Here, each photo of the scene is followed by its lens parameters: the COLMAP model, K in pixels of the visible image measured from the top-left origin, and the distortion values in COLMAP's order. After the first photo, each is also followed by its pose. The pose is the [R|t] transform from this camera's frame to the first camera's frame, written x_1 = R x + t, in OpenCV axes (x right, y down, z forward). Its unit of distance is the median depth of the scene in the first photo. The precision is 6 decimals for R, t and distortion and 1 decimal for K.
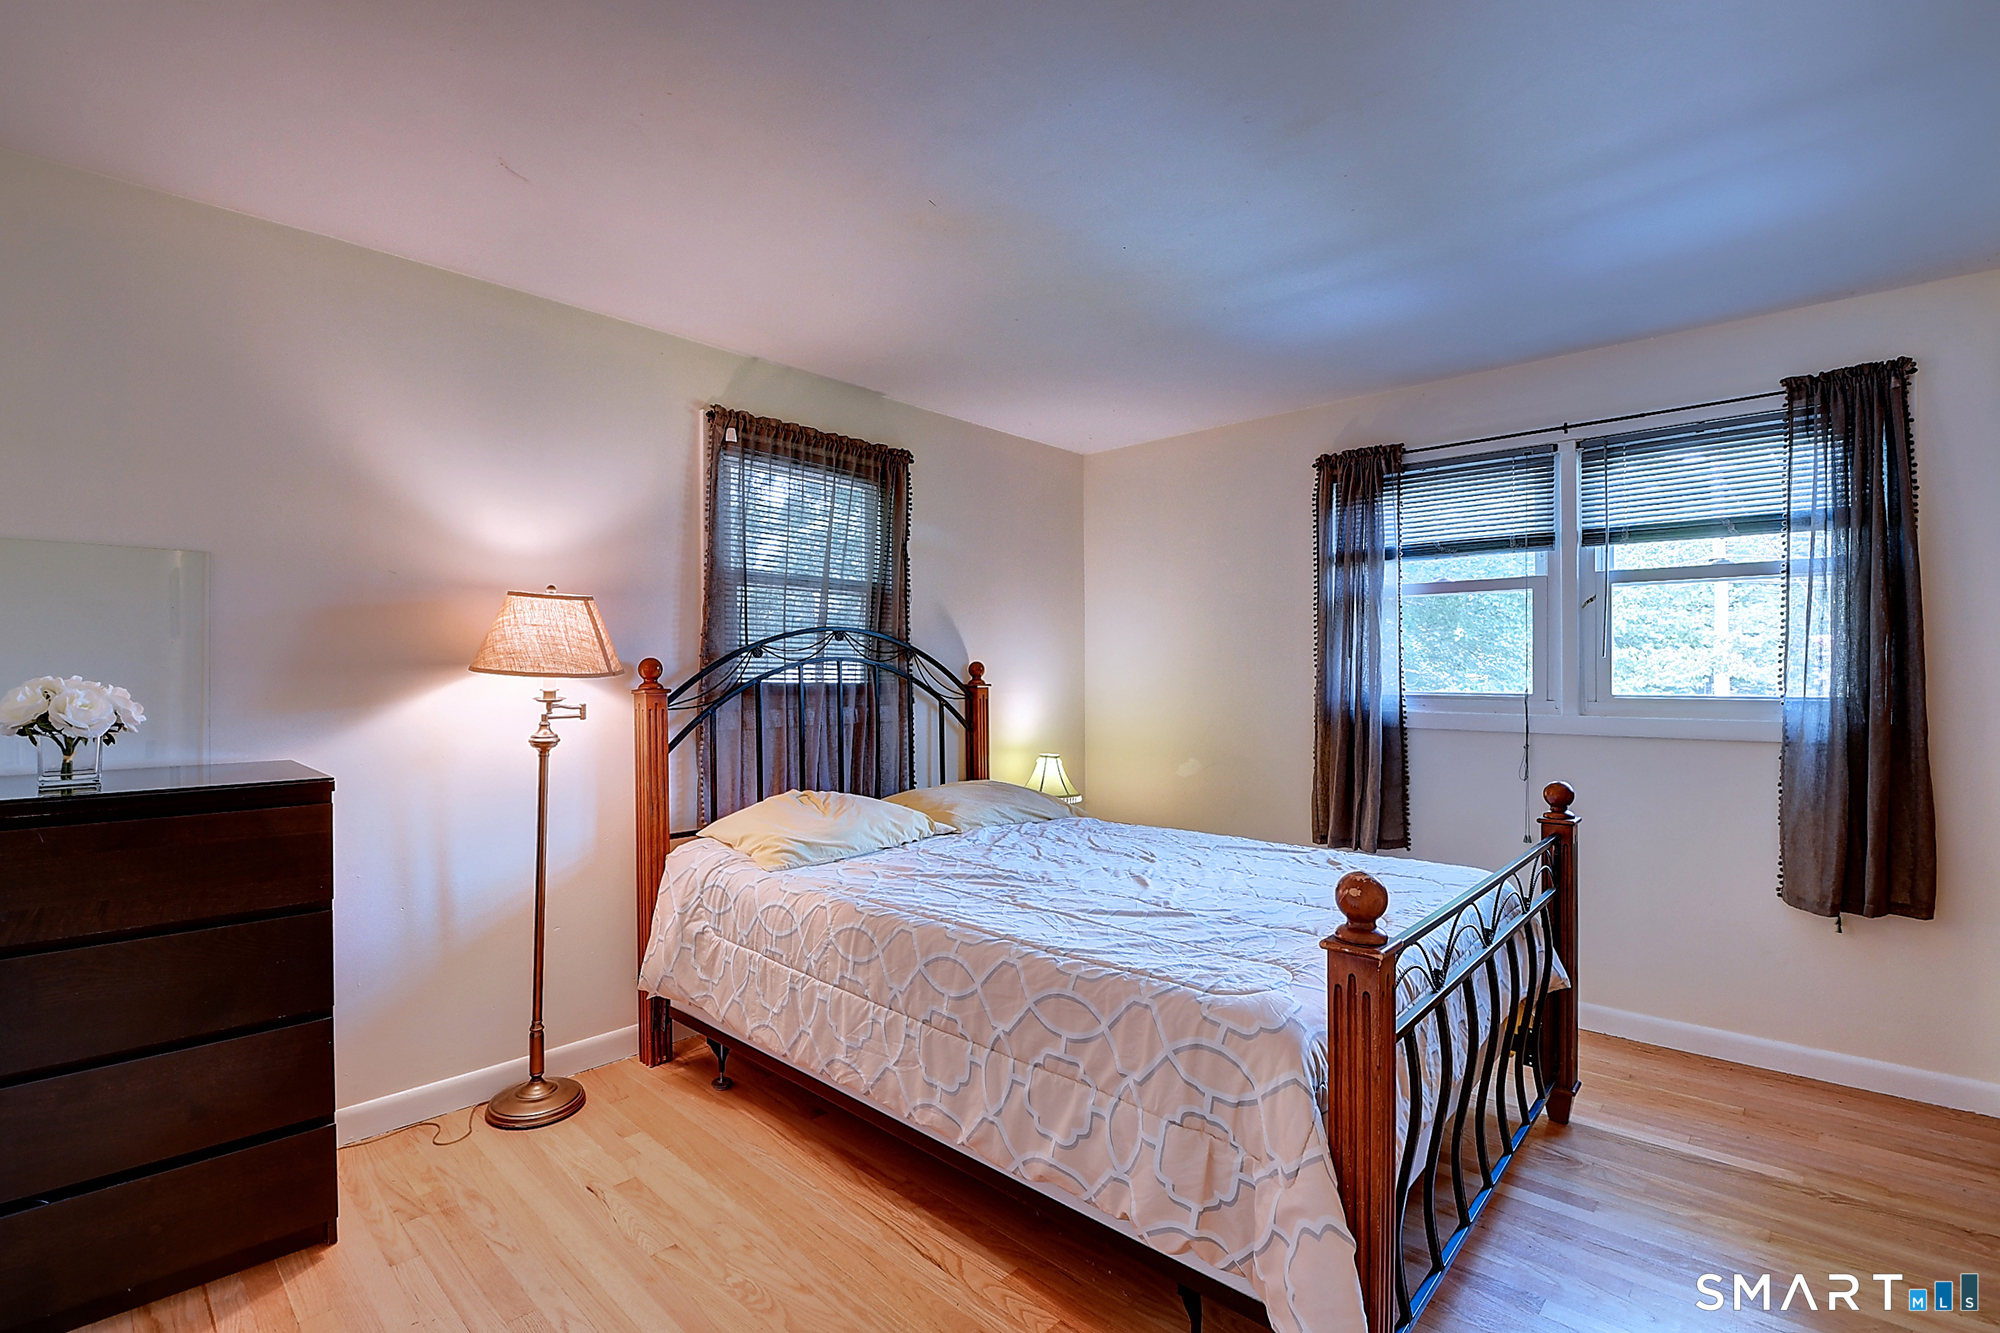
lens RADIAL K [[897.3, 0, 984.3], [0, 897.3, 670.3], [0, 0, 1]] dist [0.009213, -0.019336]
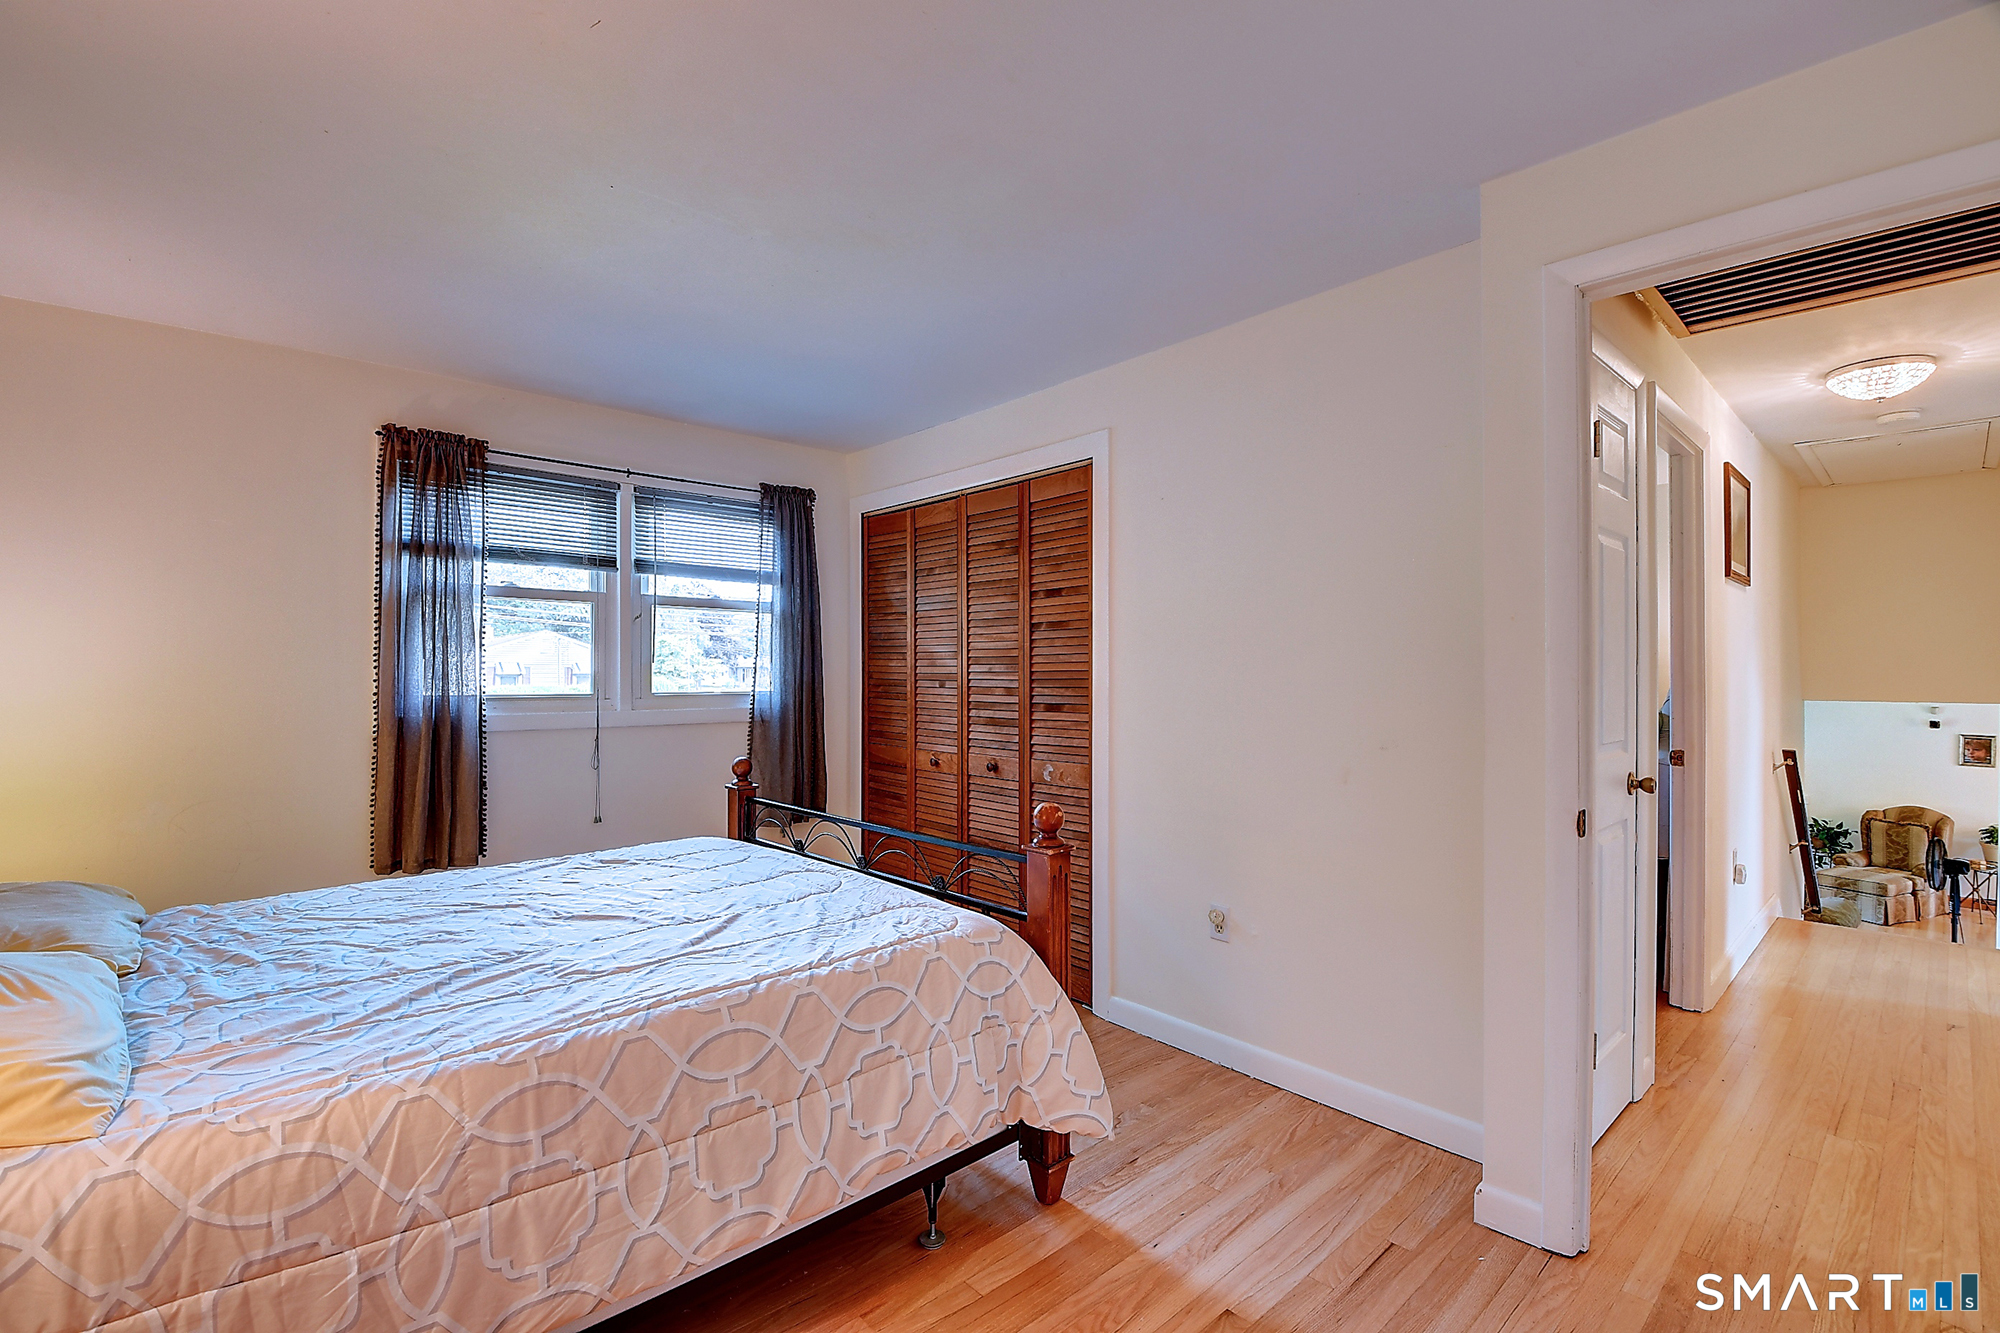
lens RADIAL K [[864.0, 0, 1000.0], [0, 864.0, 666.5], [0, 0, 1]] dist [-0.012906, -0.007247]
pose [[0.078139, 0.009175, 0.996900, -0.548312], [-0.001847, 0.999957, -0.009058, 0.000238], [-0.996941, -0.001134, 0.078152, 0.482404]]
